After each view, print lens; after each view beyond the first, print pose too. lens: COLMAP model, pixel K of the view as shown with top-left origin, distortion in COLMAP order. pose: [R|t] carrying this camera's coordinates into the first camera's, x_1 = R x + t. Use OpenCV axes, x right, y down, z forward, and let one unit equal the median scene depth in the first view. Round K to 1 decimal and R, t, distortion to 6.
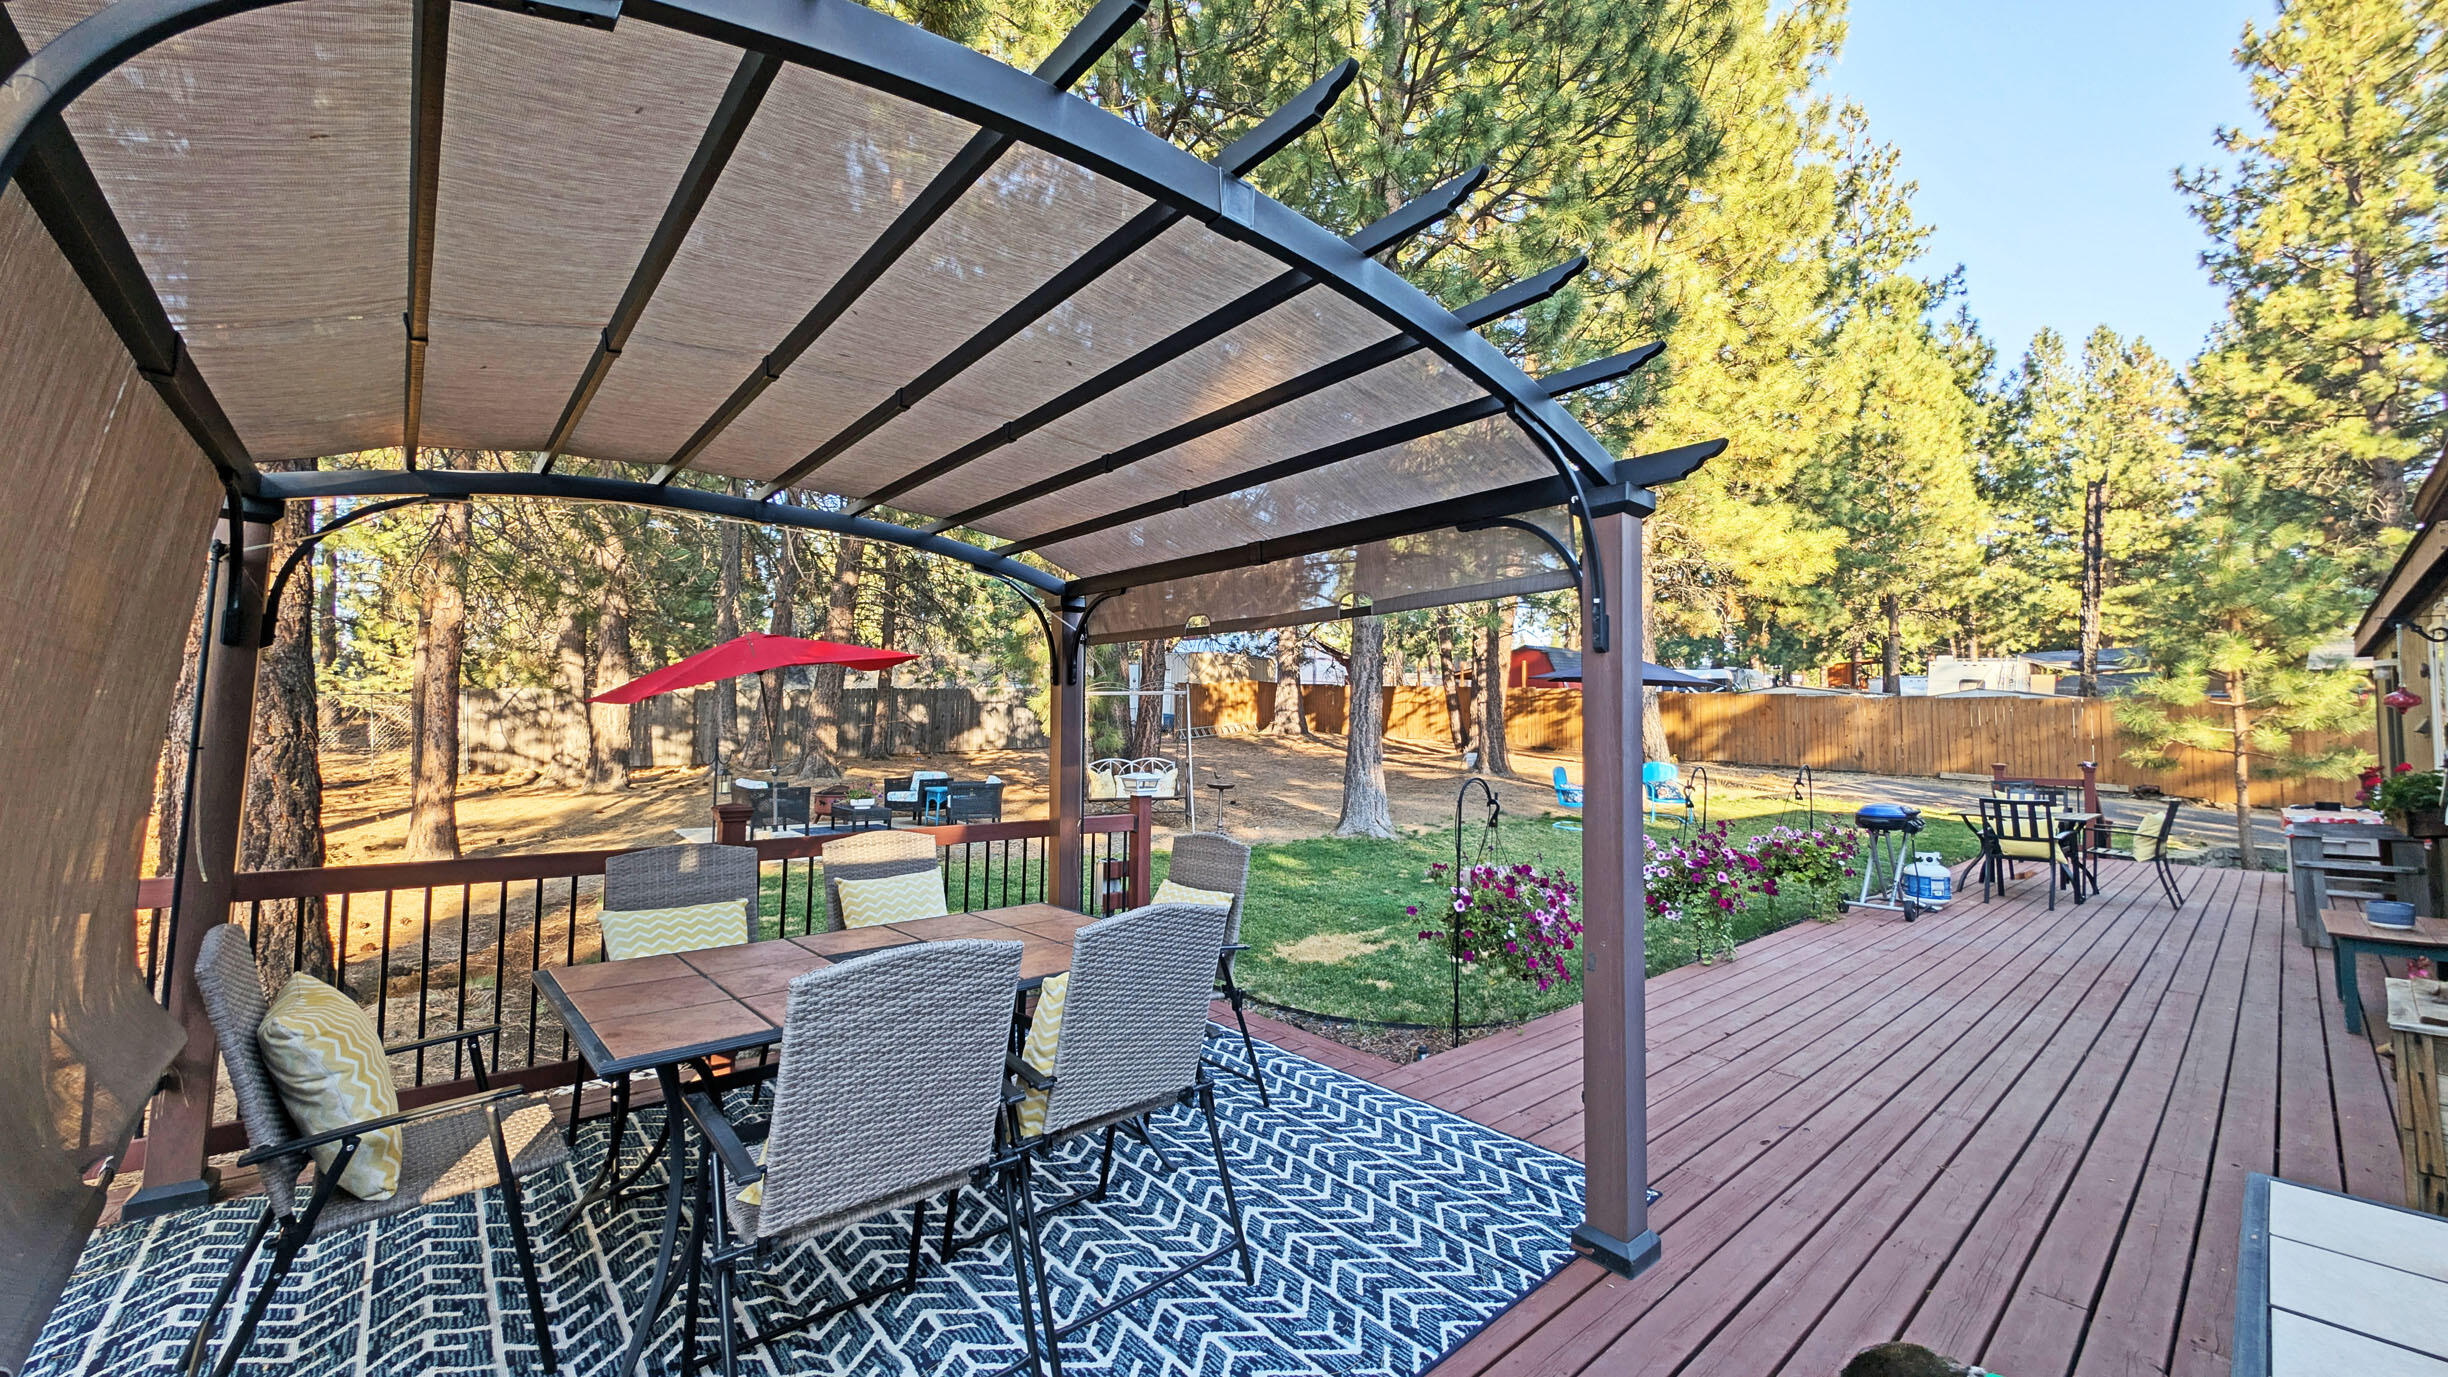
lens RADIAL K [[916.9, 0, 1221.1], [0, 916.9, 692.4], [0, 0, 1]] dist [0.000293, -0.002060]
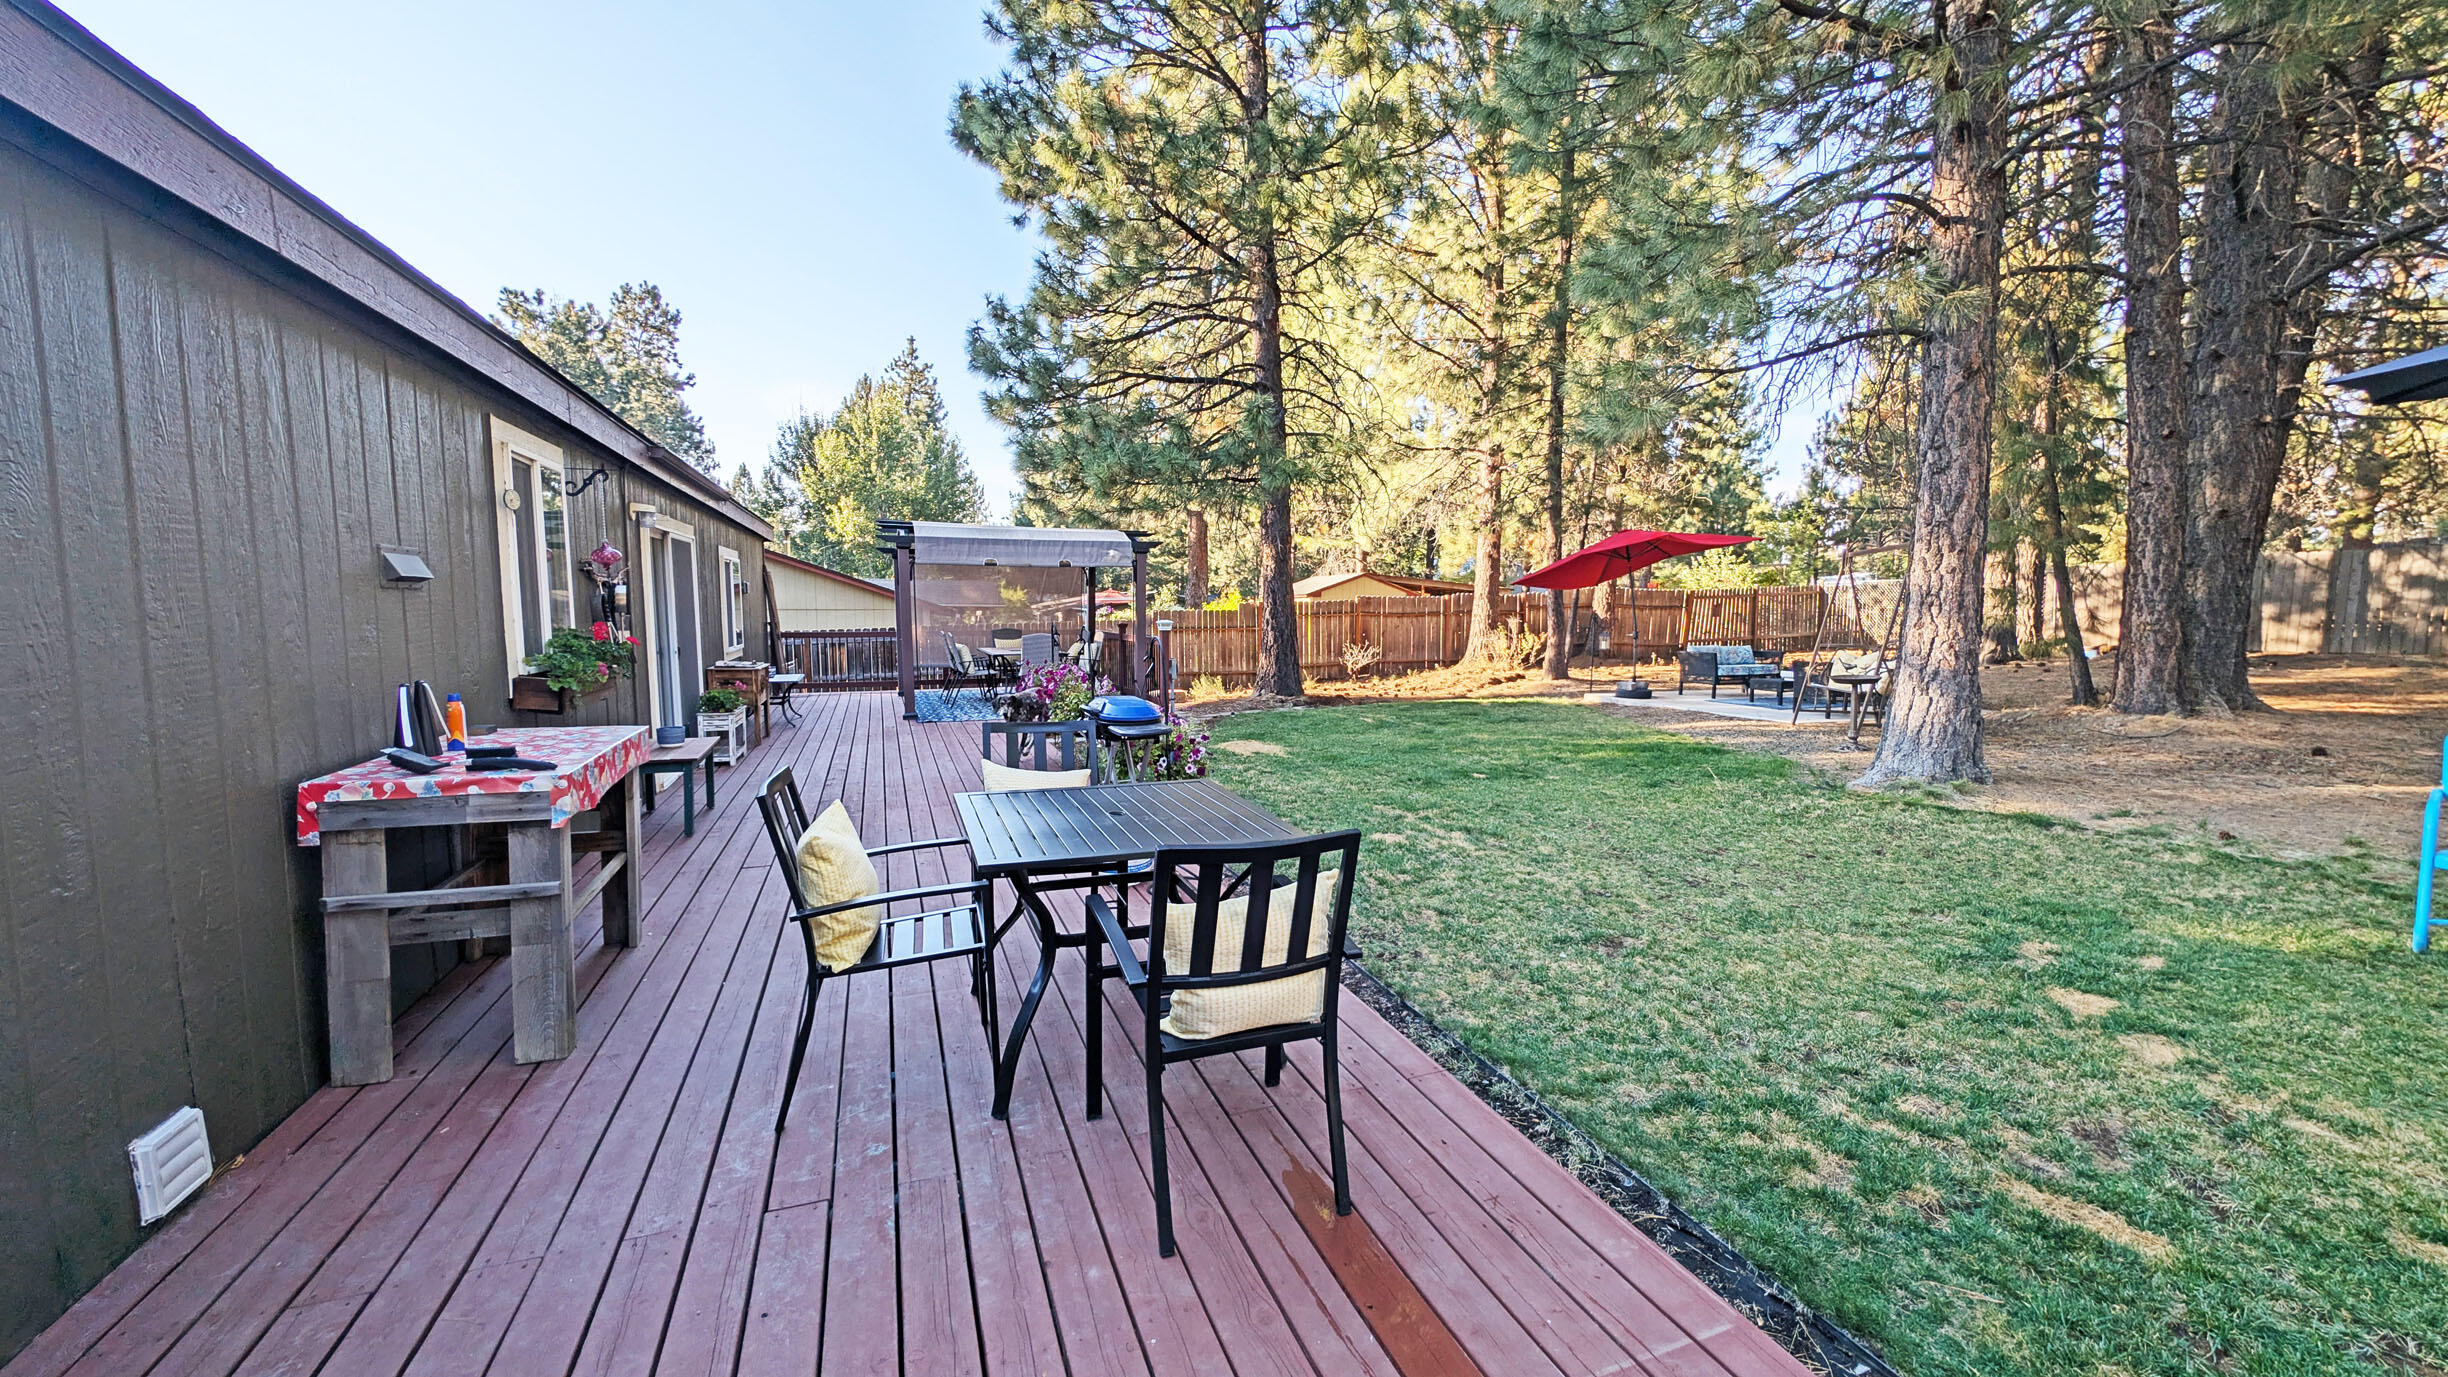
lens RADIAL K [[920.4, 0, 1231.4], [0, 920.4, 692.7], [0, 0, 1]] dist [0.001456, -0.004995]
pose [[-0.337191, 0.085046, -0.937587, 0.469256], [0.034333, 0.996360, 0.078030, 0.022781], [0.940810, -0.005879, -0.338883, 0.461462]]
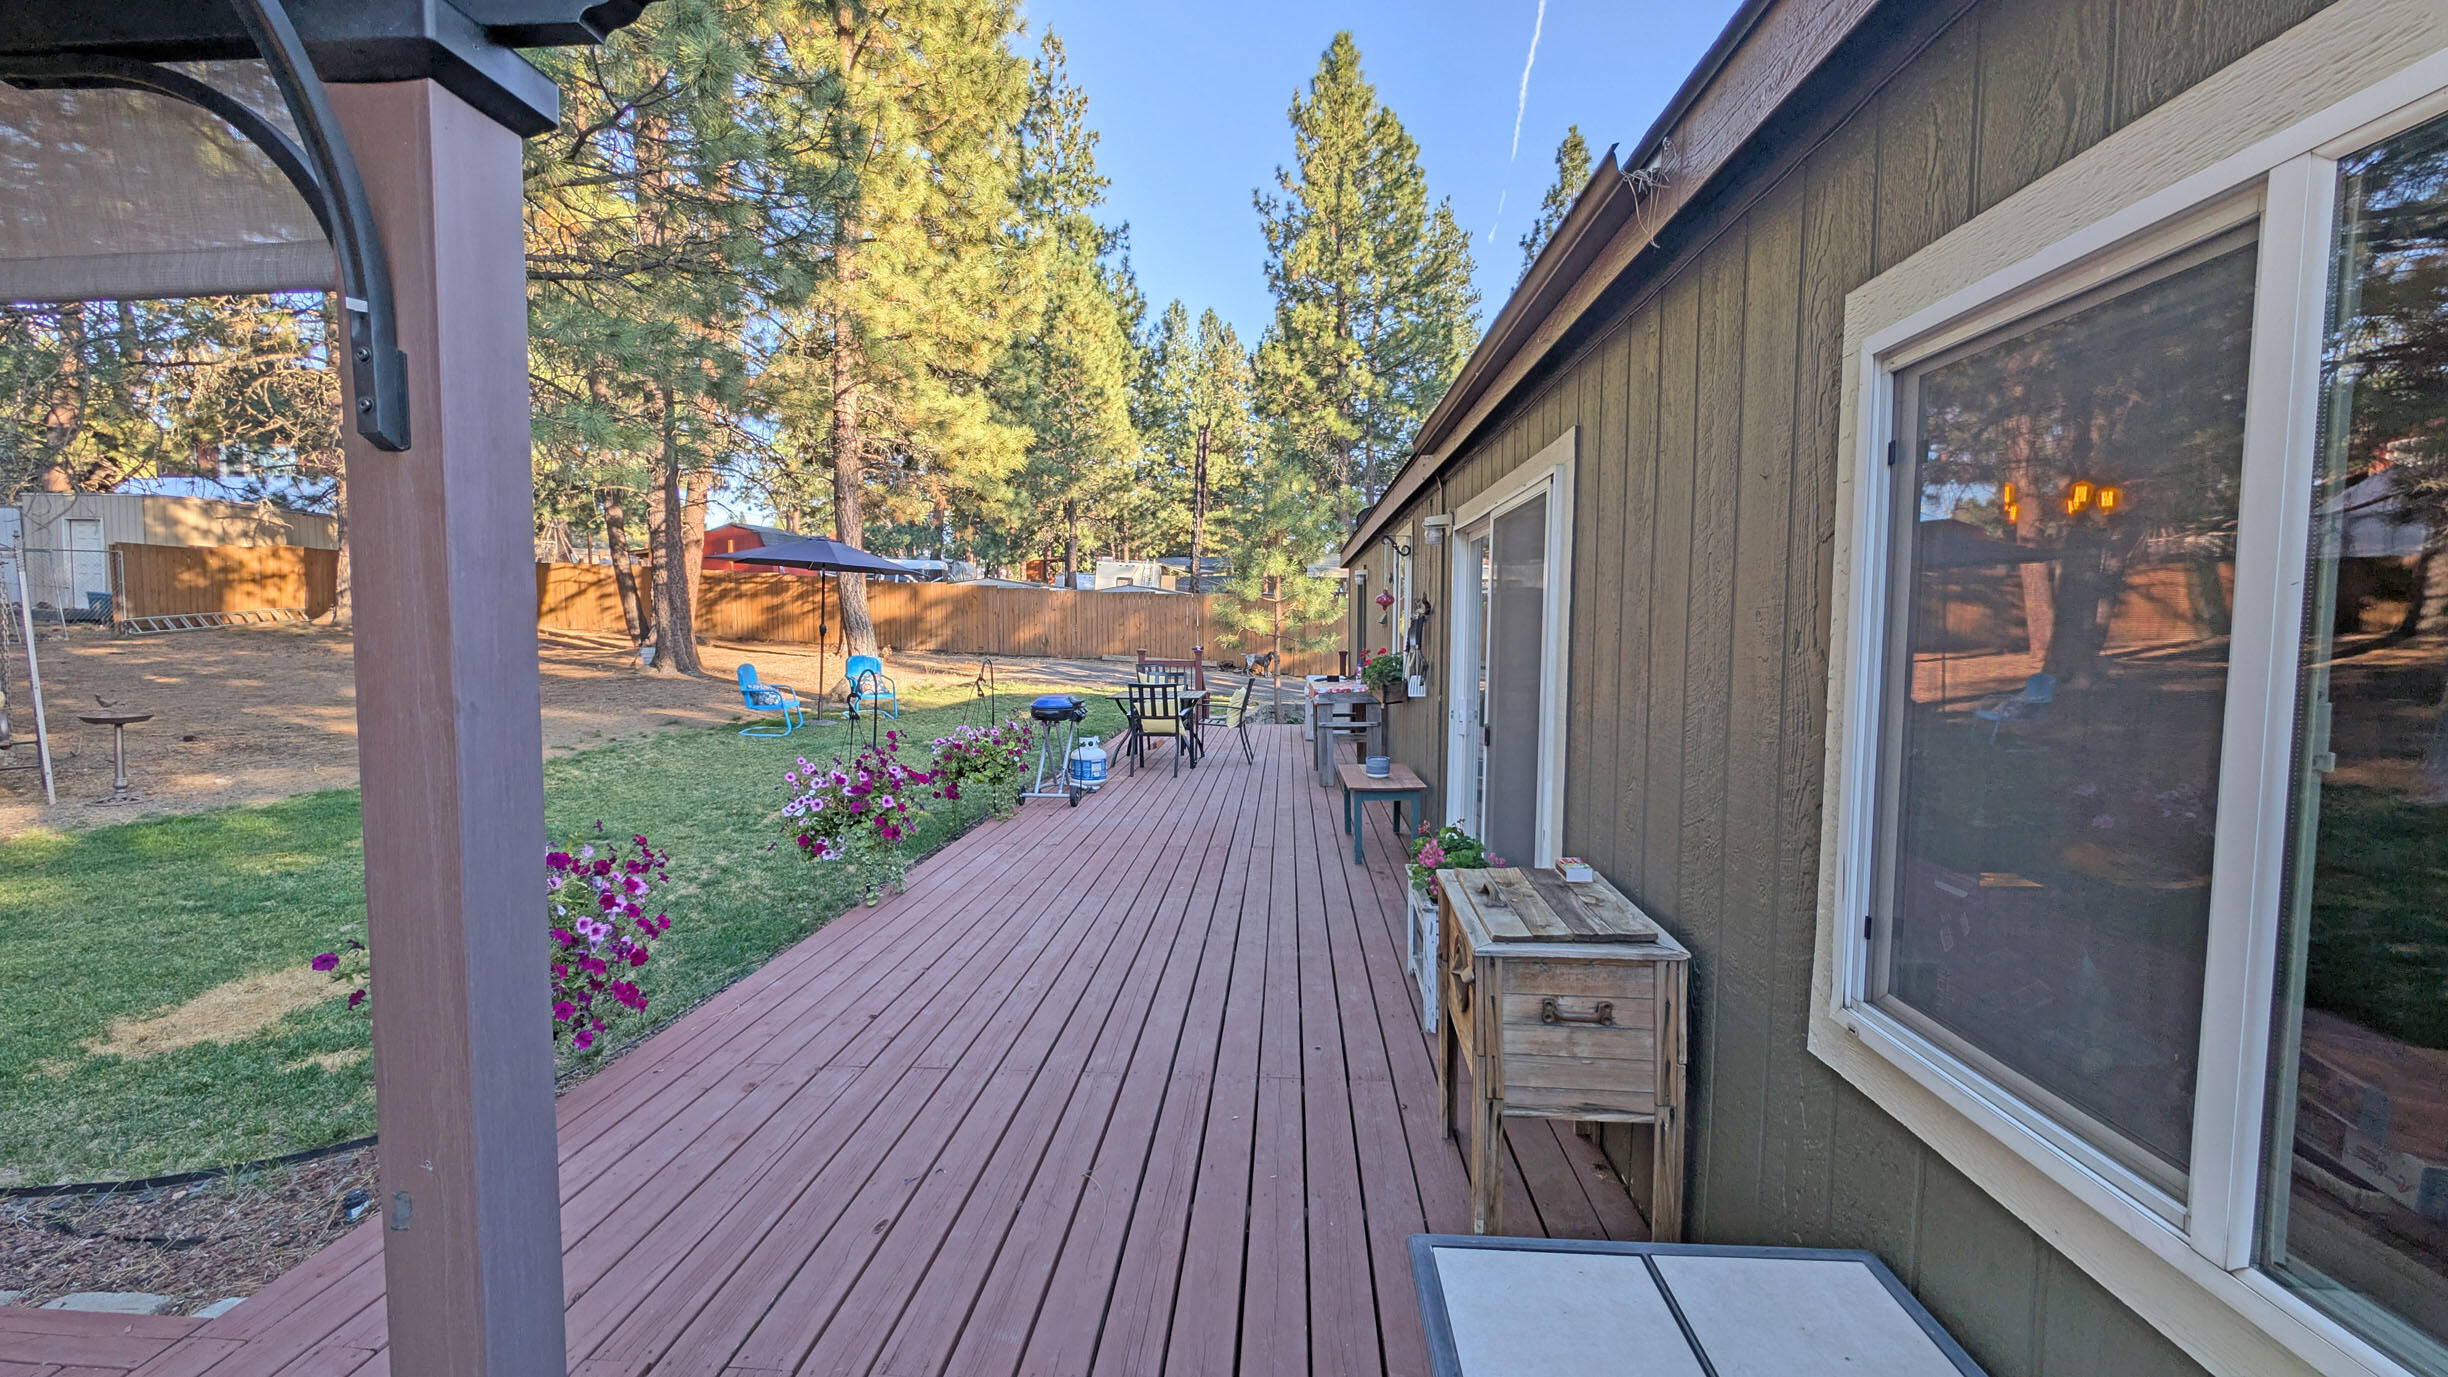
lens RADIAL K [[920.4, 0, 1231.4], [0, 920.4, 692.7], [0, 0, 1]] dist [0.001456, -0.004995]
pose [[0.695312, -0.055836, 0.716536, 0.040406], [-0.032711, 0.993486, 0.109158, 0.000453], [-0.717963, -0.099337, 0.688956, 0.049875]]
